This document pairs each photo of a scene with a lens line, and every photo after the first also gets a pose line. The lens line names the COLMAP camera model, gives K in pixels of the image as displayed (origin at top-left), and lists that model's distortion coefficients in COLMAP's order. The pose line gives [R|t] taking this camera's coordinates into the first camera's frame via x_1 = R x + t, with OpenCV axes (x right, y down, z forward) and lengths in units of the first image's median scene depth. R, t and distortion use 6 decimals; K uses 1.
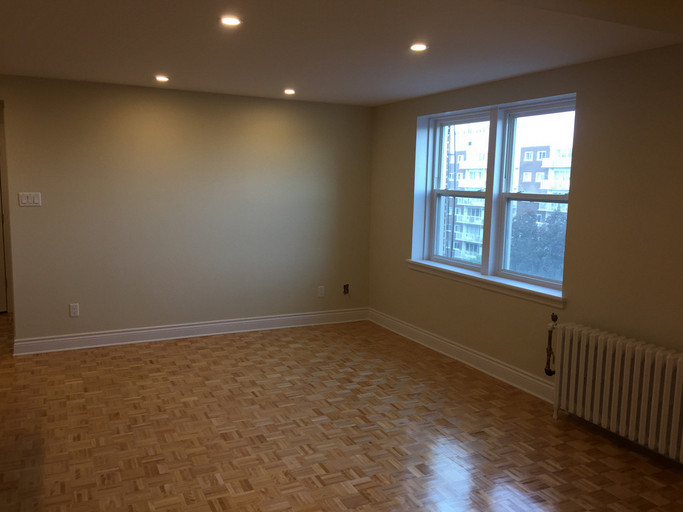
lens RADIAL K [[576.3, 0, 341.5], [0, 576.3, 256.0], [0, 0, 1]] dist [0.003567, 0.002162]
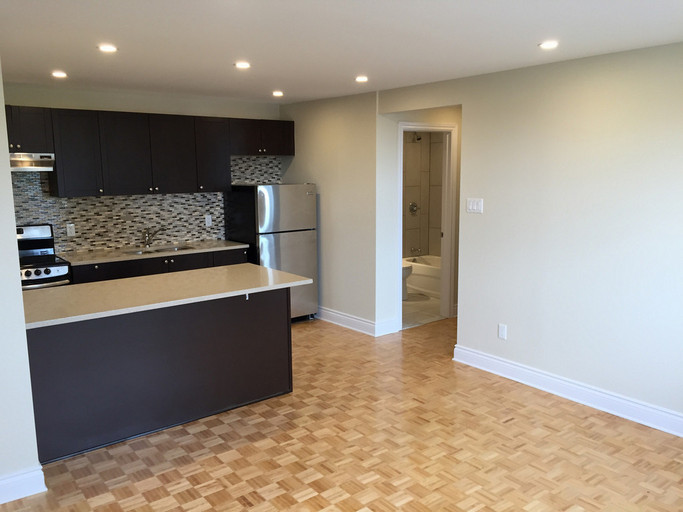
lens RADIAL K [[576.3, 0, 341.5], [0, 576.3, 256.0], [0, 0, 1]] dist [0.003567, 0.002162]
pose [[0.195665, 0.131249, -0.971848, 0.347624], [-0.110910, 0.987607, 0.111047, -0.096228], [0.974379, 0.086060, 0.207797, 0.588872]]
